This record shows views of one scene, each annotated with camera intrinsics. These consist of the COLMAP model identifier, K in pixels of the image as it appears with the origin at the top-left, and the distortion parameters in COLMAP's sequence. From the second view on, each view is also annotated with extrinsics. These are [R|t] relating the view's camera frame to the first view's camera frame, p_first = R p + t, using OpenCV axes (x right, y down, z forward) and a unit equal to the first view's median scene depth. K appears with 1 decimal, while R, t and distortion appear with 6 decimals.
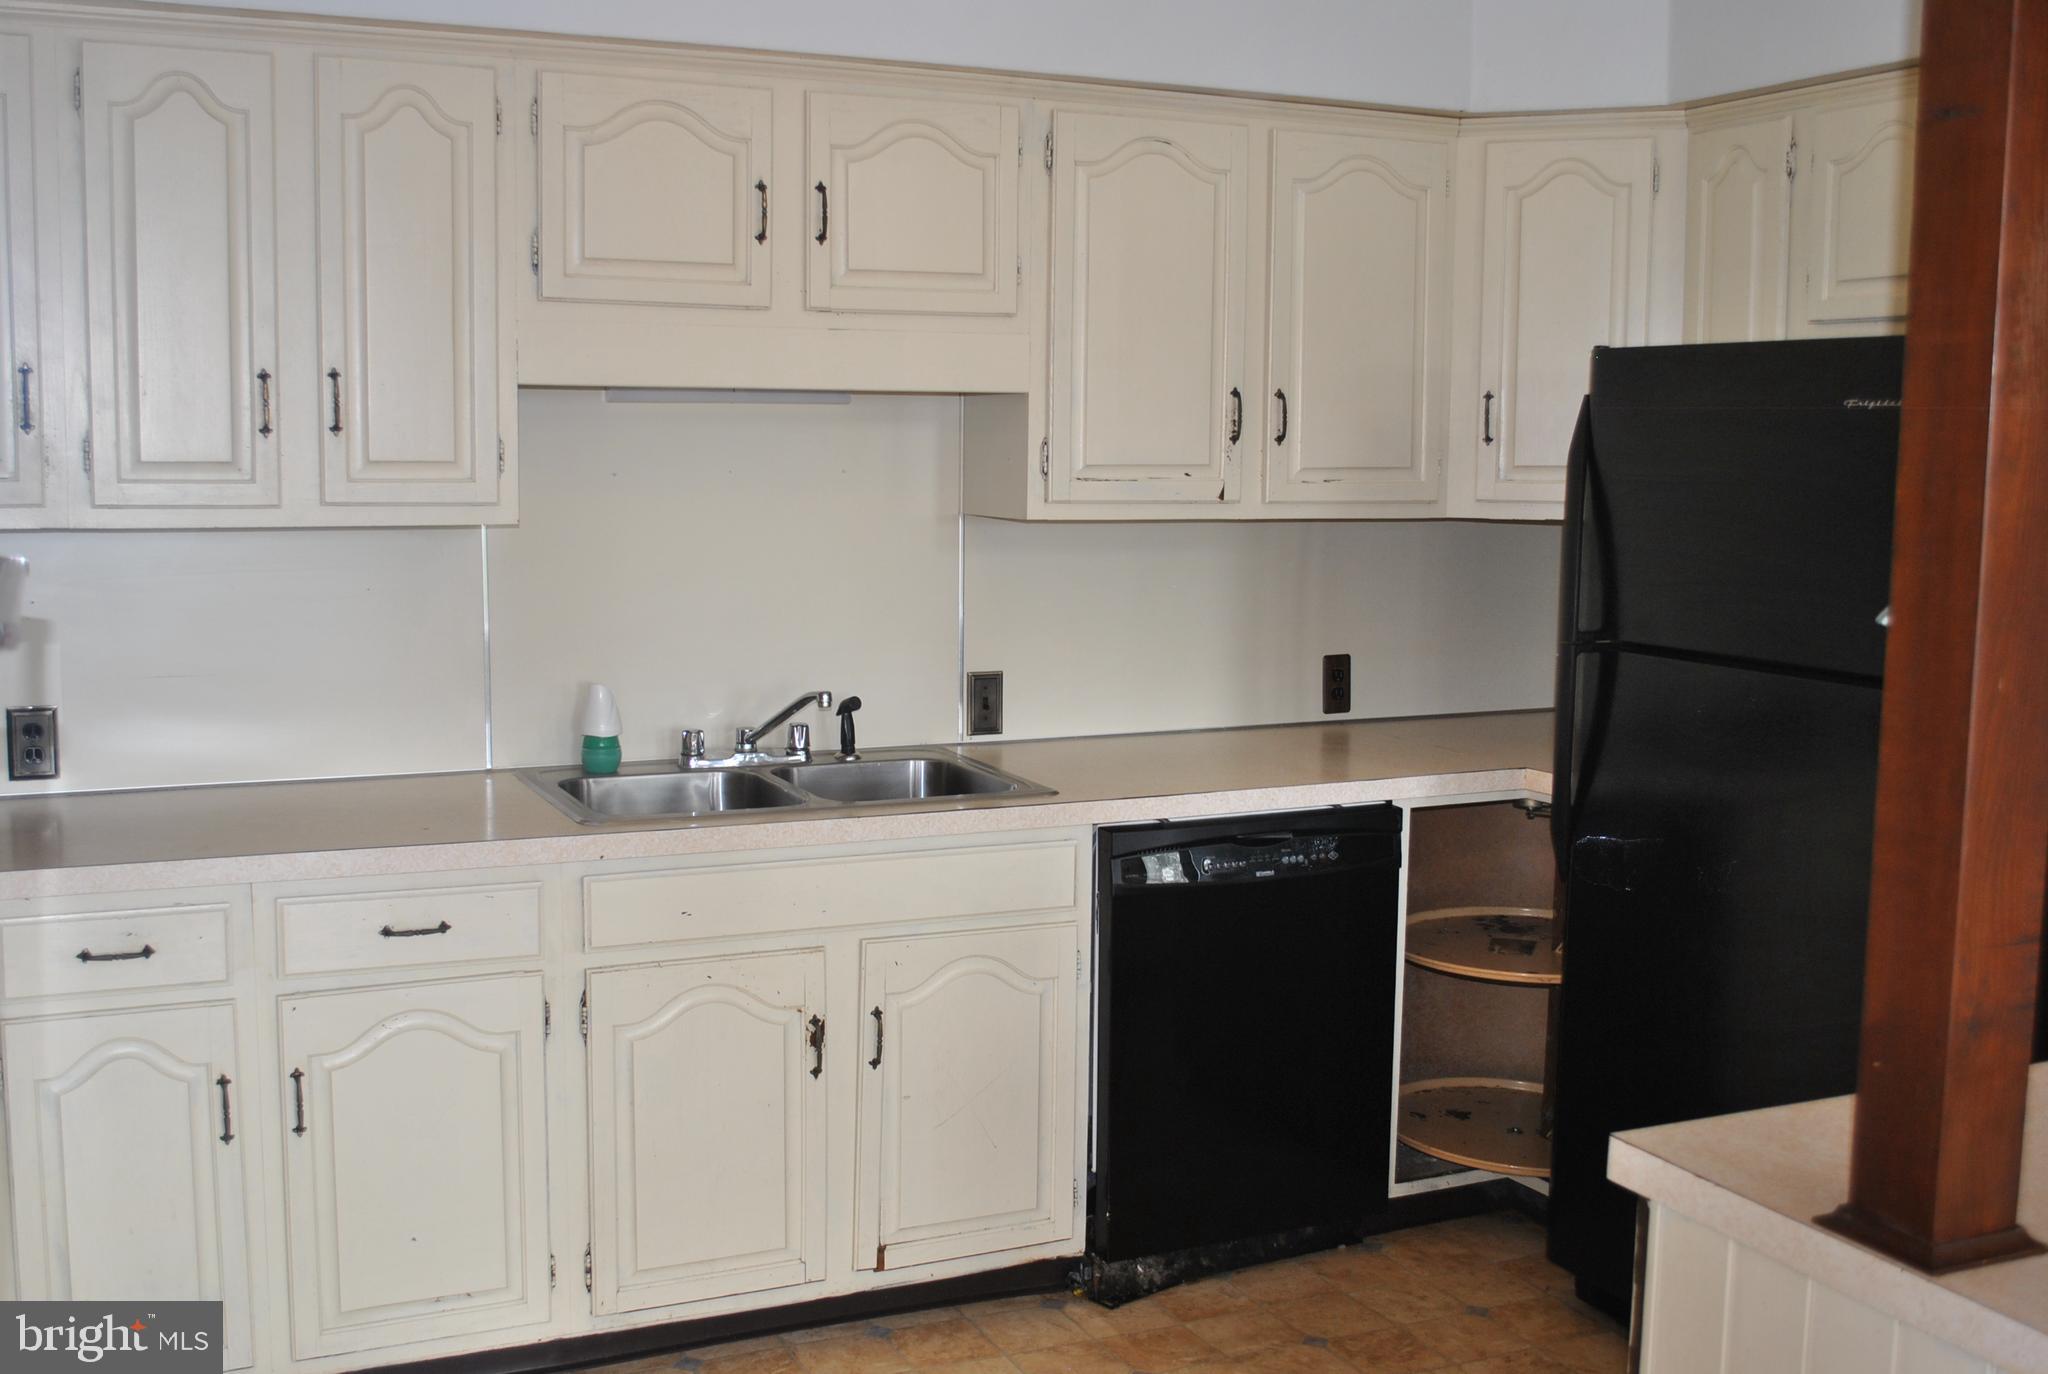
lens RADIAL K [[2145.2, 0, 1025.0], [0, 2145.2, 693.6], [0, 0, 1]] dist [-0.068355, 0.000000]
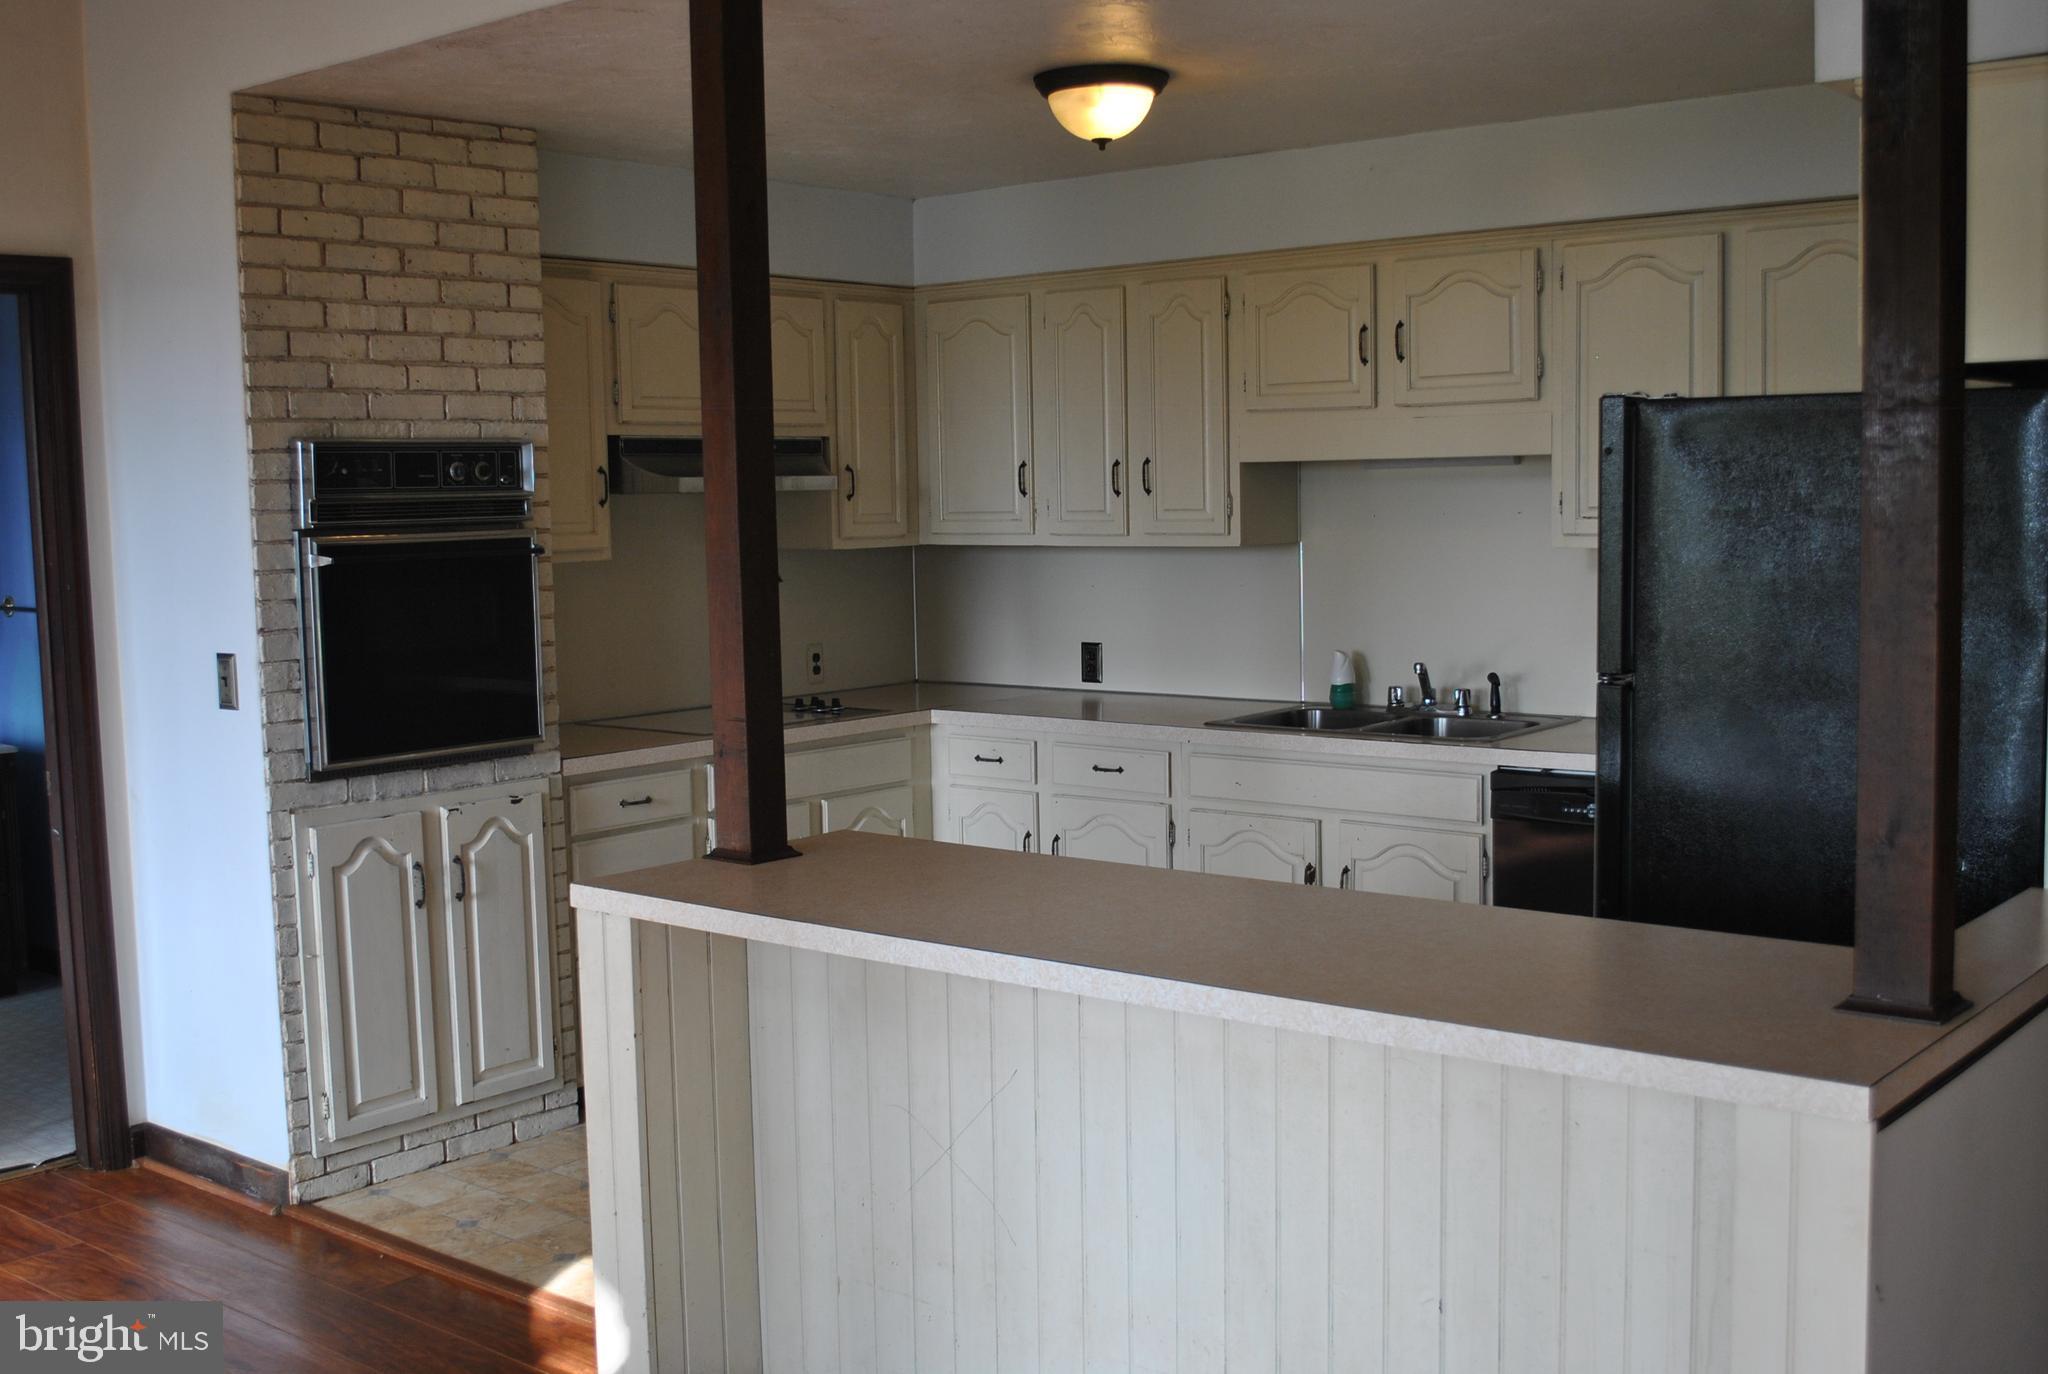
lens RADIAL K [[2145.2, 0, 1027.7], [0, 2145.2, 694.2], [0, 0, 1]] dist [-0.068355, 0.000000]
pose [[0.452858, 0.068630, -0.888937, 1.159487], [-0.083557, 0.995912, 0.034322, -0.007890], [0.887659, 0.058734, 0.456741, 0.097252]]
